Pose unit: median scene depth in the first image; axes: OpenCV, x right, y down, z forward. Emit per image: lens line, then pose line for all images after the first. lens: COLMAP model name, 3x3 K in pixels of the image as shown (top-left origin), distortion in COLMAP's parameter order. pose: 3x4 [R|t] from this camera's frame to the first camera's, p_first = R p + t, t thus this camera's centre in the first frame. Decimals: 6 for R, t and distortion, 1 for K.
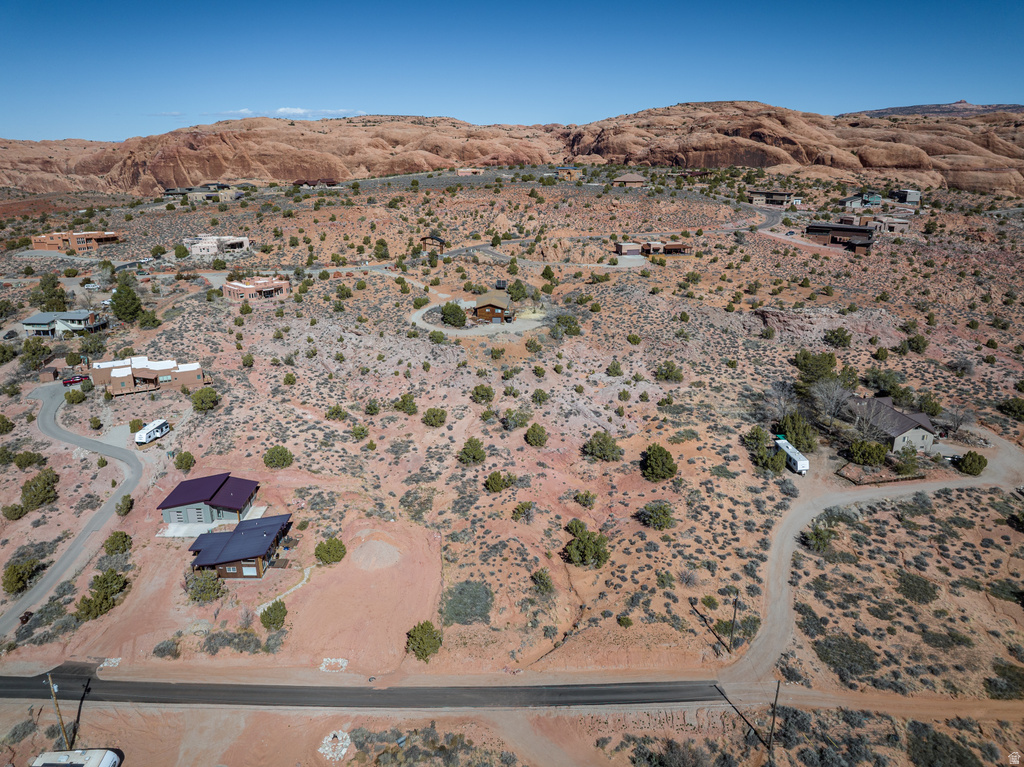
lens RADIAL K [[722.7, 0, 510.4], [0, 722.7, 381.4], [0, 0, 1]] dist [-0.034175, 0.000513]
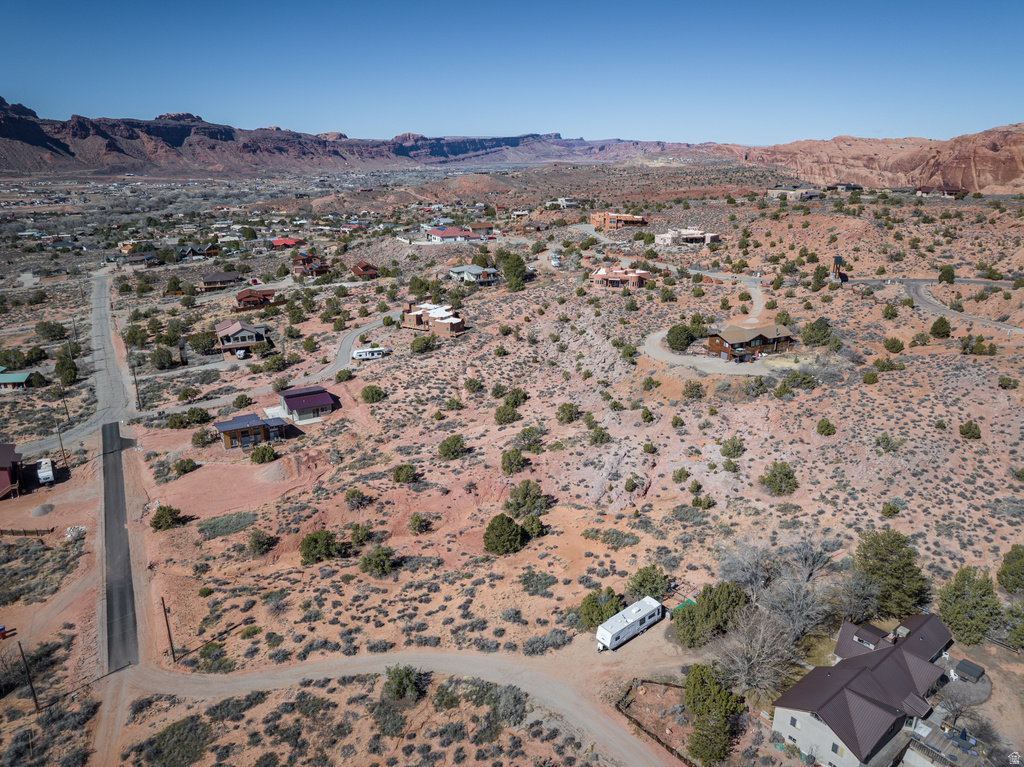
lens RADIAL K [[723.6, 0, 511.3], [0, 723.6, 384.2], [0, 0, 1]] dist [-0.051818, 0.025112]
pose [[0.484583, 0.279000, -0.829059, 0.905986], [-0.274616, 0.948377, 0.158641, -0.191866], [0.830521, 0.150798, 0.536186, 0.594155]]
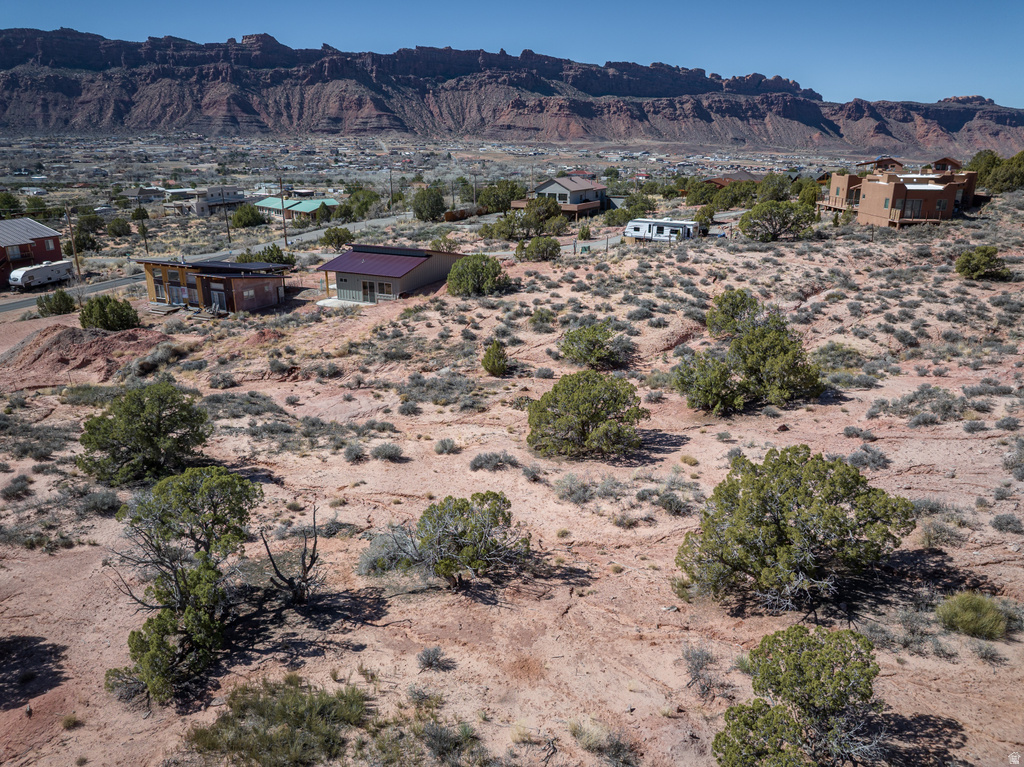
lens RADIAL K [[725.5, 0, 510.3], [0, 725.5, 381.4], [0, 0, 1]] dist [-0.059952, 0.033372]
pose [[-0.444010, 0.290543, -0.847608, 0.094426], [-0.279886, 0.853661, 0.439234, -0.054319], [0.851186, 0.432258, -0.297715, 1.321111]]
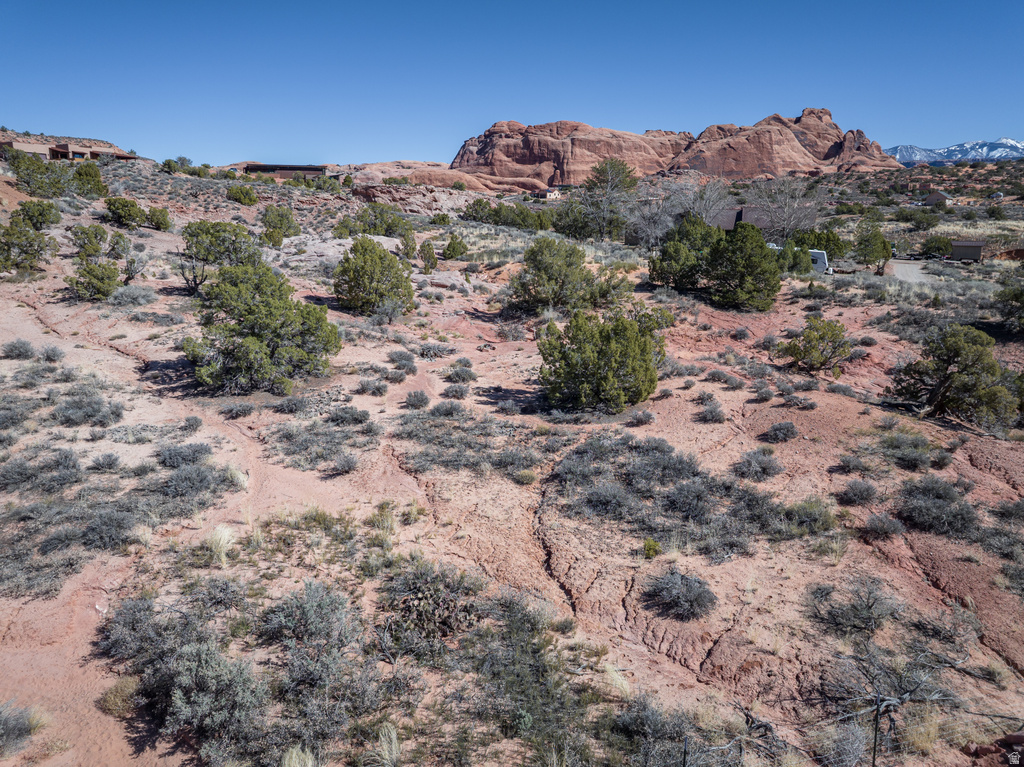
lens RADIAL K [[725.5, 0, 510.3], [0, 725.5, 381.4], [0, 0, 1]] dist [-0.059952, 0.033372]
pose [[0.564690, -0.172301, 0.807117, -0.198608], [0.257701, 0.965878, 0.025895, 0.140623], [-0.784038, 0.193373, 0.589823, 0.955752]]
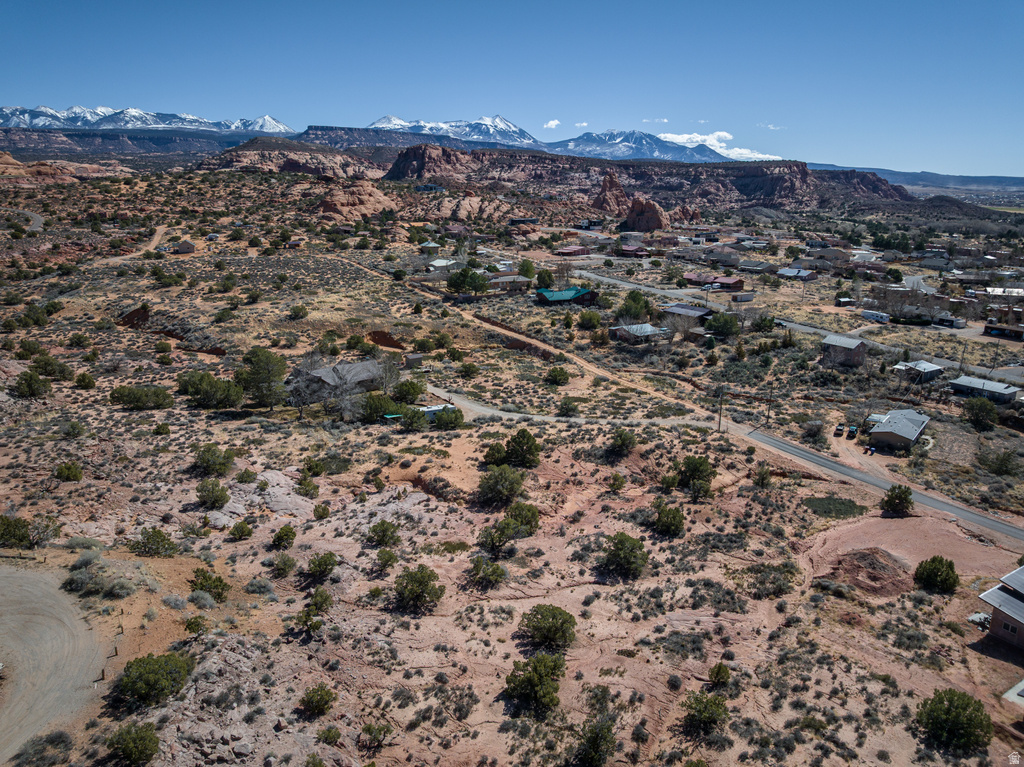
lens RADIAL K [[722.7, 0, 510.4], [0, 722.7, 381.4], [0, 0, 1]] dist [-0.034175, 0.000513]
pose [[-0.518870, -0.215377, 0.827277, -0.544763], [0.265510, 0.879277, 0.395444, -0.339639], [-0.812575, 0.424834, -0.399045, 1.444127]]
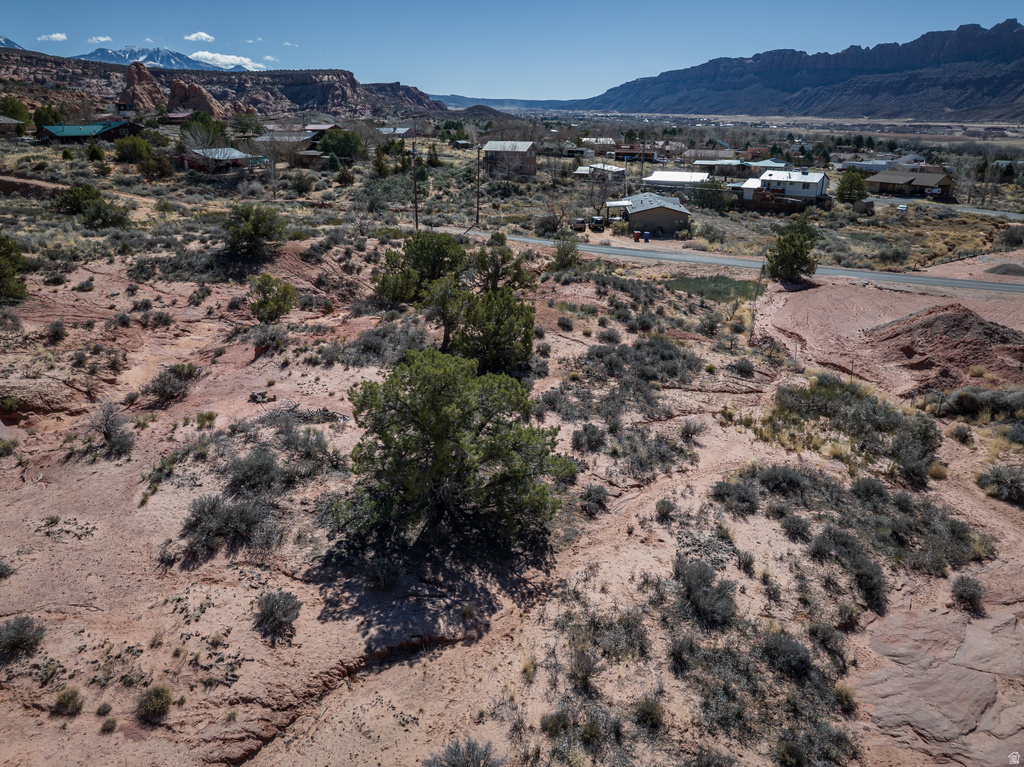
lens RADIAL K [[725.5, 0, 510.3], [0, 725.5, 381.4], [0, 0, 1]] dist [-0.059952, 0.033372]
pose [[-0.904504, -0.146565, 0.400488, -0.126531], [0.131698, 0.797192, 0.589186, 0.017514], [-0.405620, 0.585664, -0.701762, 1.235365]]
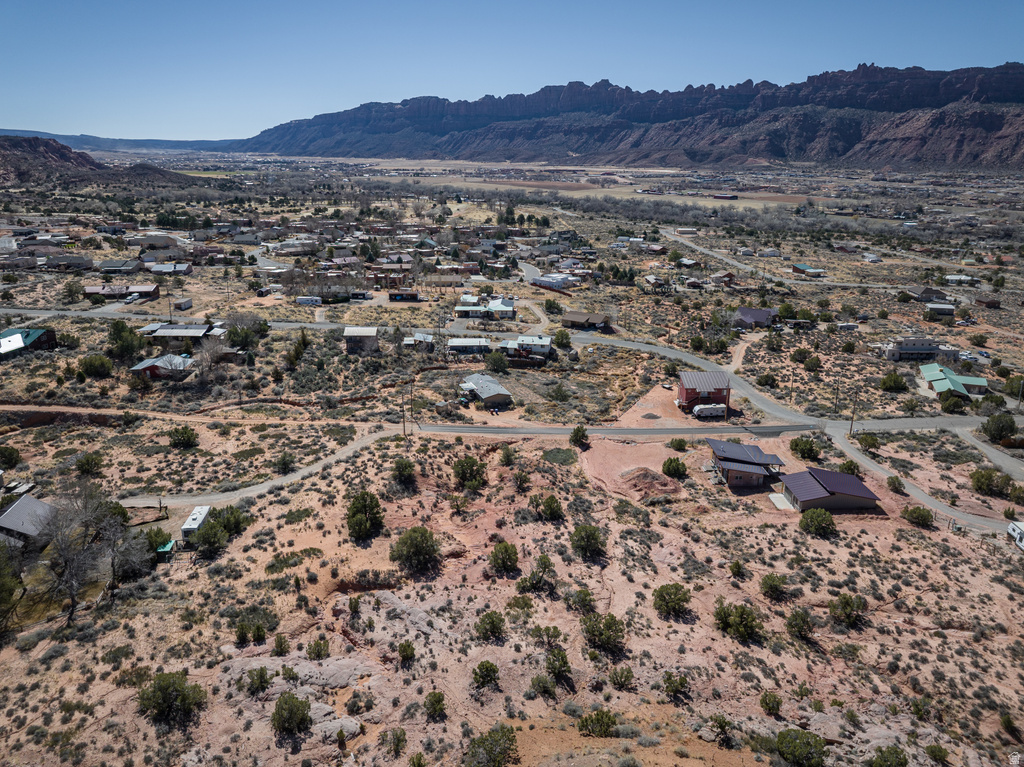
lens RADIAL K [[723.6, 0, 511.3], [0, 723.6, 384.2], [0, 0, 1]] dist [-0.051818, 0.025112]
pose [[-0.999975, 0.002173, -0.006679, 0.039887], [-0.002135, 0.811951, 0.583722, -0.561920], [0.006691, 0.583722, -0.811926, 1.754941]]
